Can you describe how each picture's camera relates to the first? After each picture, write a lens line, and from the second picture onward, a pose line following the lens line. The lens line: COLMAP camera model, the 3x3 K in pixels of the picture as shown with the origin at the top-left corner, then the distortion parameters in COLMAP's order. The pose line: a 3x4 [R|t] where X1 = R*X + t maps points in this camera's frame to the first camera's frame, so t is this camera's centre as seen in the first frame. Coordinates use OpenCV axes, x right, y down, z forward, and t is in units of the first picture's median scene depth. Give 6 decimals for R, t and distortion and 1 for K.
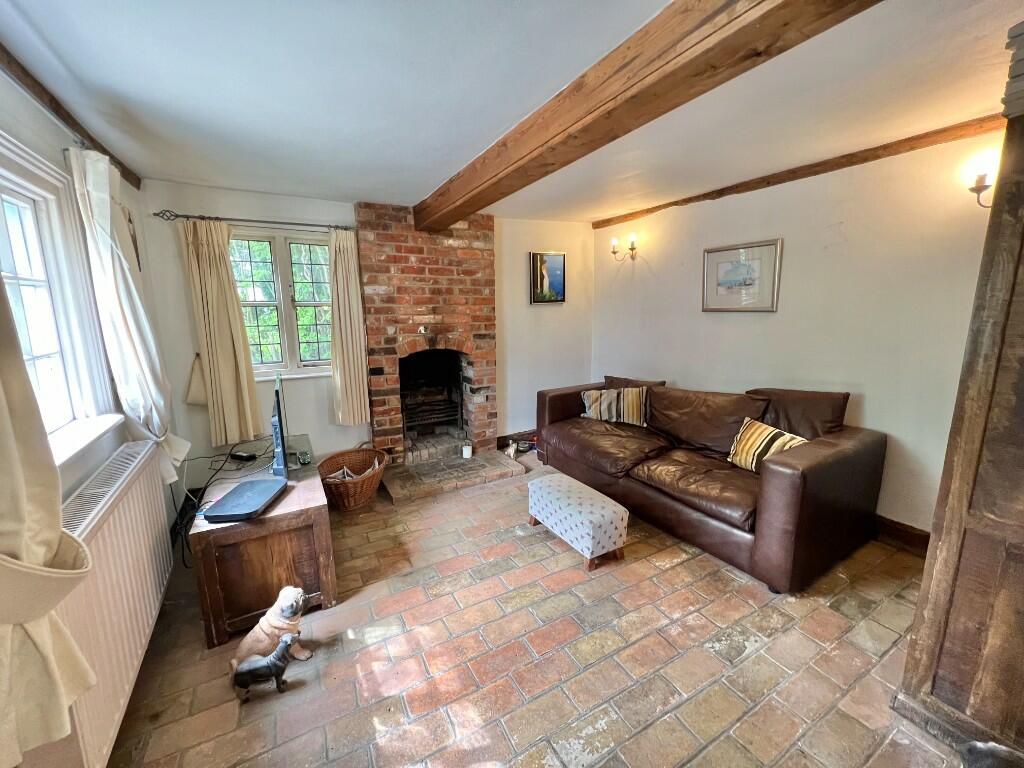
lens RADIAL K [[411.1, 0, 516.3], [0, 411.1, 382.3], [0, 0, 1]] dist [-0.001197, -0.000110]
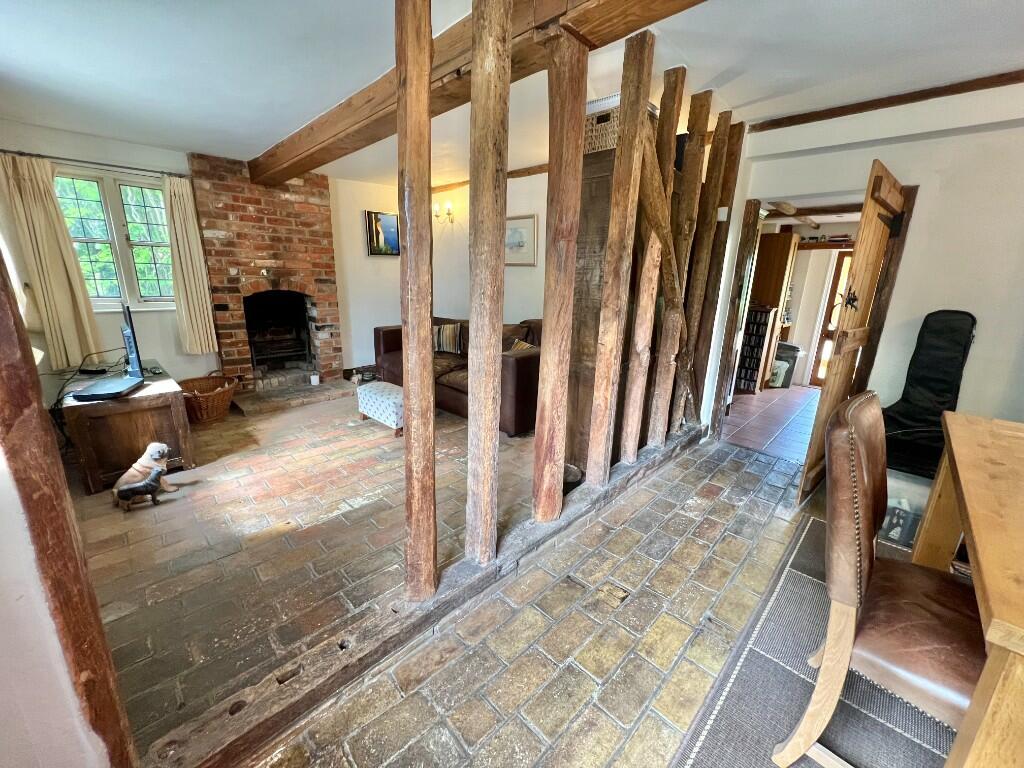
lens RADIAL K [[408.7, 0, 512.0], [0, 408.7, 381.7], [0, 0, 1]] dist [-0.001018, 0.000085]
pose [[0.962690, -0.035069, 0.268326, 0.128202], [0.013188, 0.996469, 0.082919, 0.096844], [-0.270286, -0.076286, 0.959753, -0.330076]]
